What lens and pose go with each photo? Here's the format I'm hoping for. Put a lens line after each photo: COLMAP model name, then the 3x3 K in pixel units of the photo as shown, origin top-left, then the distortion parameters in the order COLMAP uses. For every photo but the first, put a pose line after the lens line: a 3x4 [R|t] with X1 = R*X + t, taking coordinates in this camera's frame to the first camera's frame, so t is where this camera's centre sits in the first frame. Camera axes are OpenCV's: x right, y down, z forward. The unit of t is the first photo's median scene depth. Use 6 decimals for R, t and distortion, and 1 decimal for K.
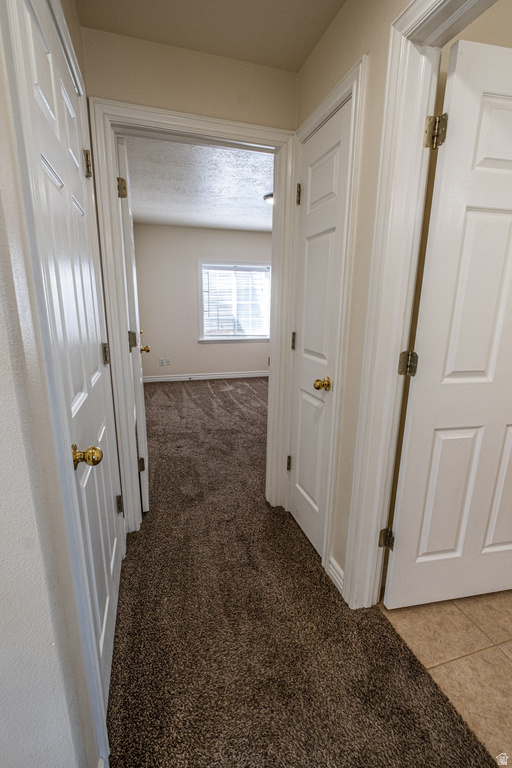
lens RADIAL K [[340.0, 0, 254.3], [0, 340.0, 381.3], [0, 0, 1]] dist [-0.003465, -0.000137]
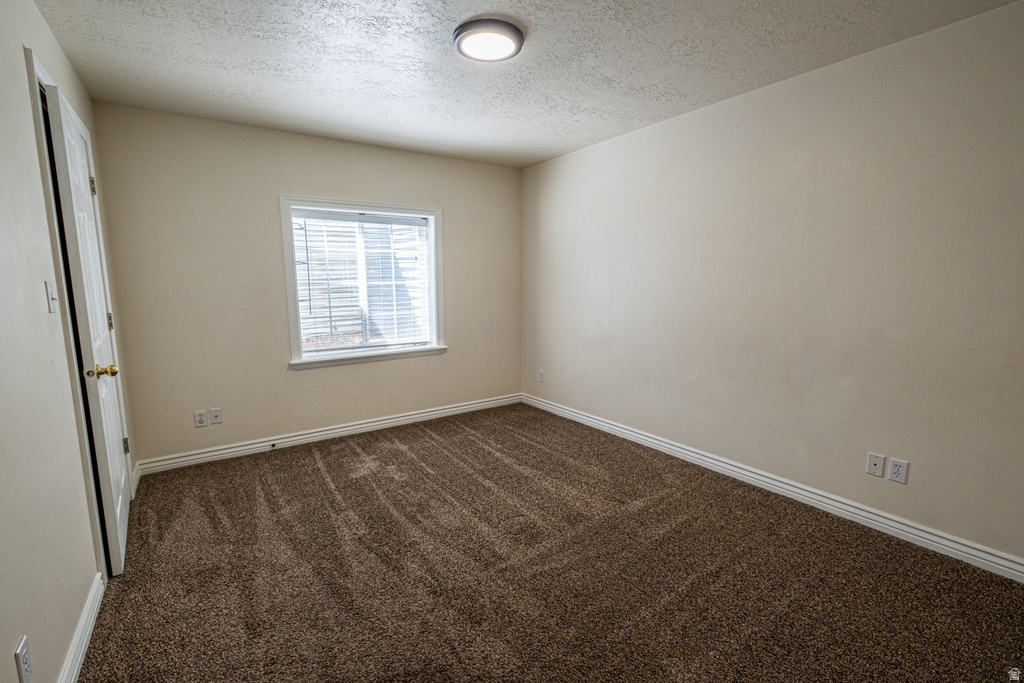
lens RADIAL K [[453.4, 0, 507.9], [0, 453.4, 342.2], [0, 0, 1]] dist [-0.003465, -0.000137]
pose [[0.954435, -0.053485, 0.293586, -0.058495], [0.081569, 0.993100, -0.084253, -0.071706], [-0.287054, 0.104362, 0.952212, 0.312094]]
